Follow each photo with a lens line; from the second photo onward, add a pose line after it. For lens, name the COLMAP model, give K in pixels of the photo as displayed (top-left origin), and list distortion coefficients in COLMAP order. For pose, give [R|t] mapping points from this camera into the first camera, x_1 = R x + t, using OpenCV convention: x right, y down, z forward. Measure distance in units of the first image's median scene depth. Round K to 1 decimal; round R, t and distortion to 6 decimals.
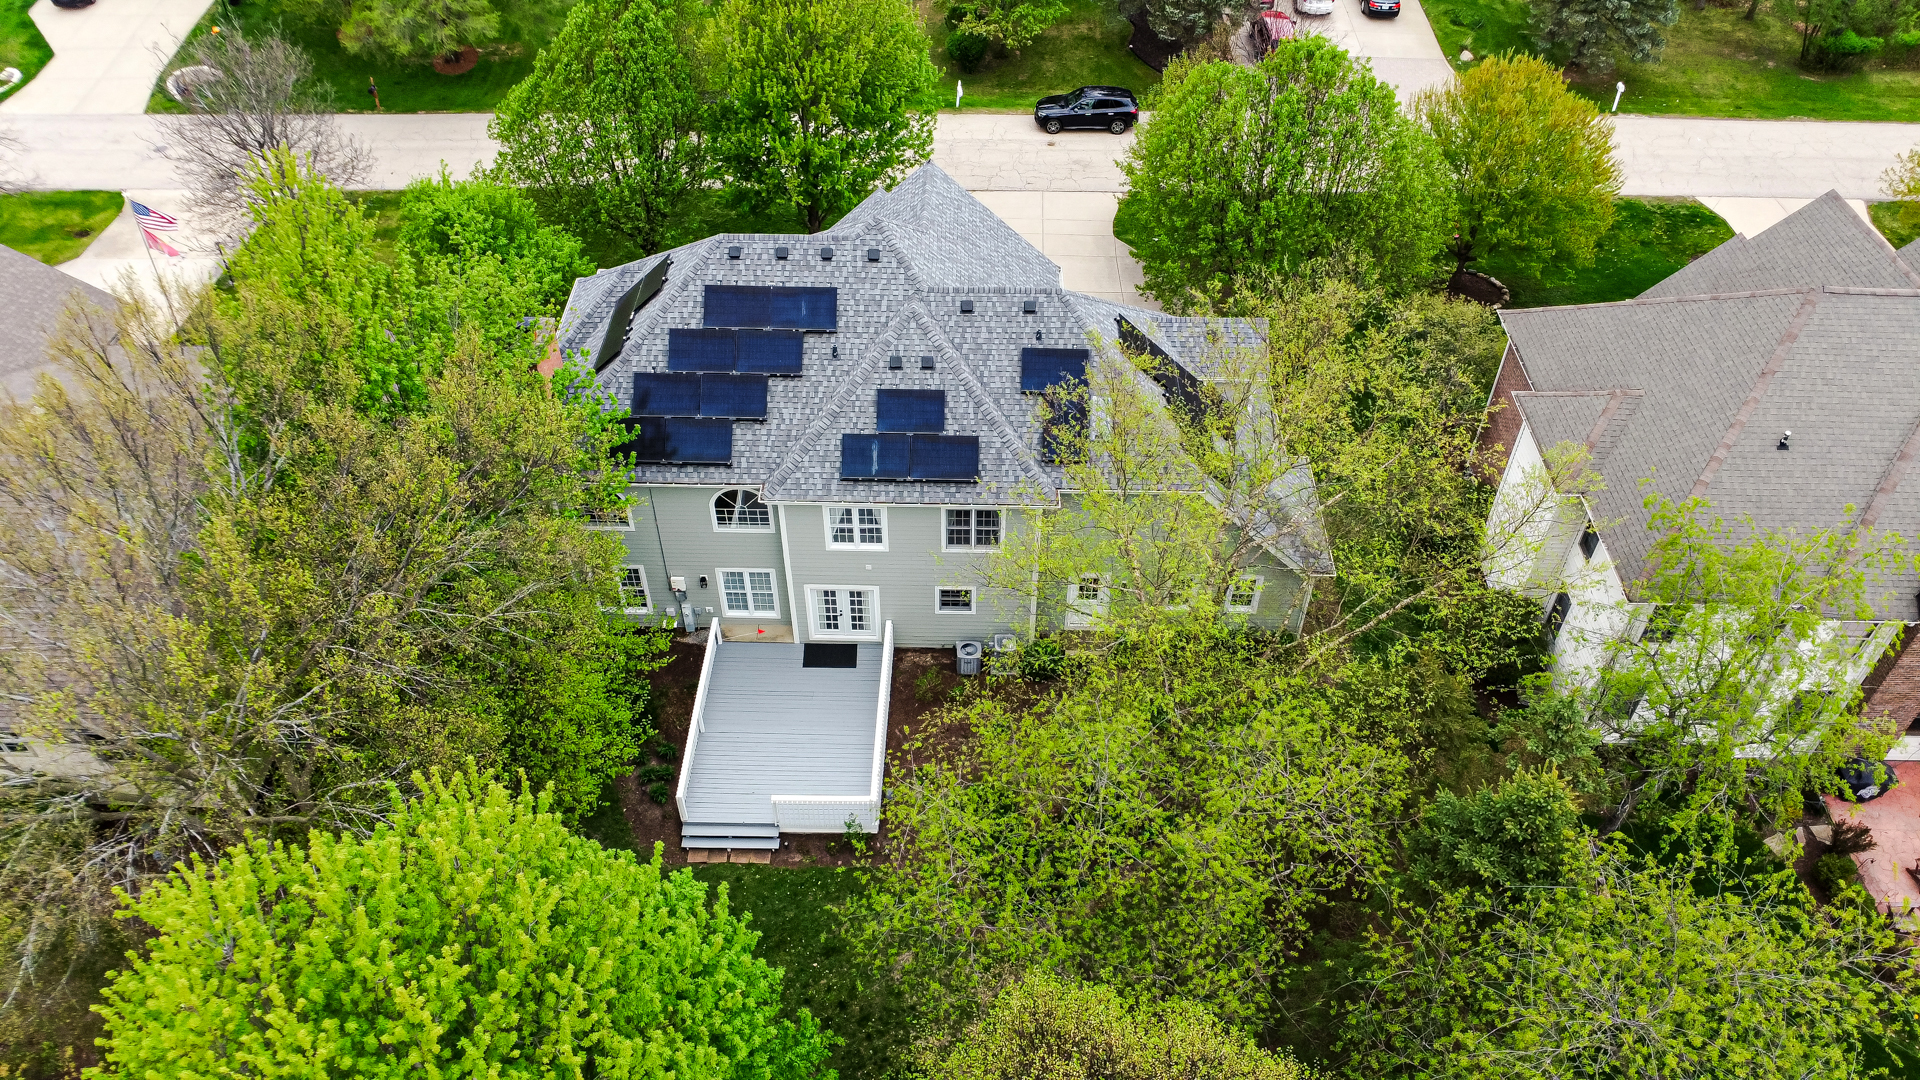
lens RADIAL K [[1357.0, 0, 960.0], [0, 1357.0, 540.0], [0, 0, 1]] dist [-0.015550, 0.002625]
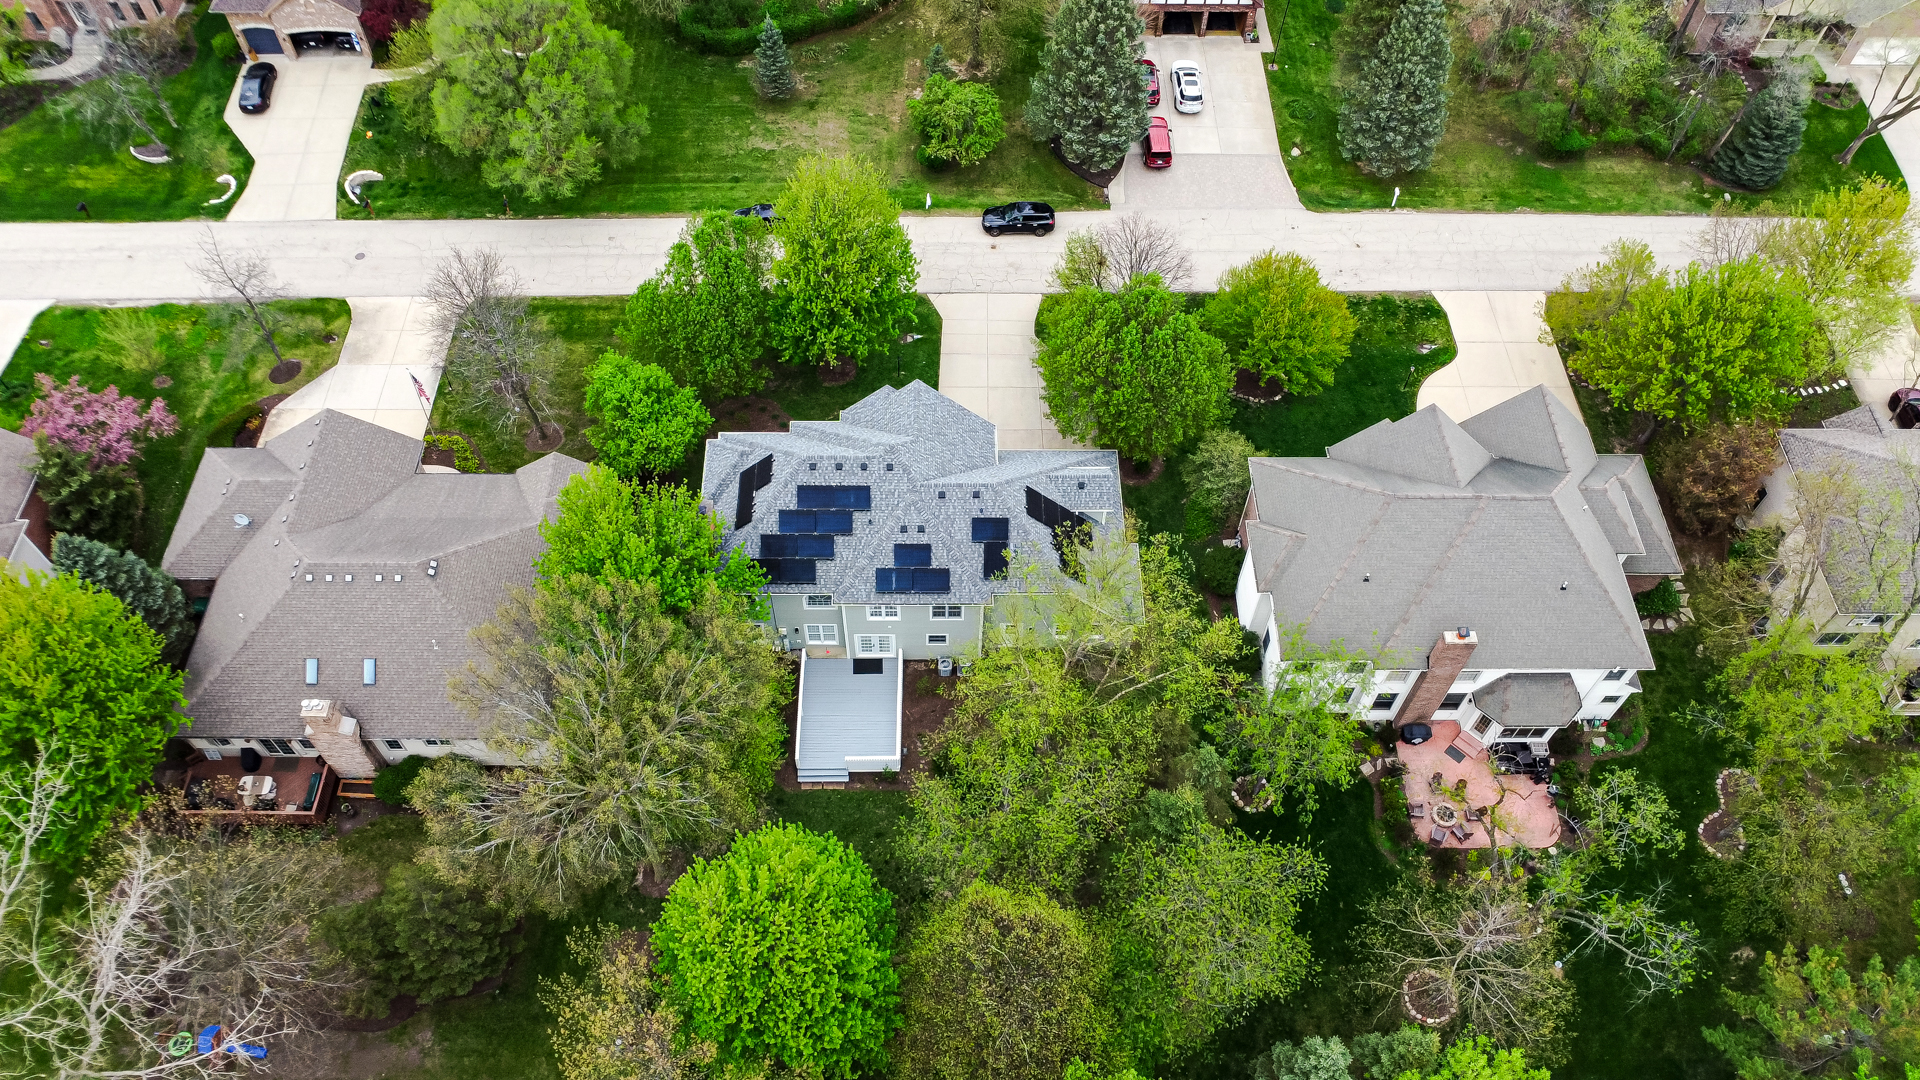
lens RADIAL K [[1364.6, 0, 953.1], [0, 1364.6, 539.9], [0, 0, 1]] dist [0.002410, -0.044570]
pose [[0.999597, -0.017873, 0.022054, -0.021277], [0.013176, 0.980267, 0.197238, -0.473834], [-0.025144, -0.196868, 0.980108, -0.810579]]
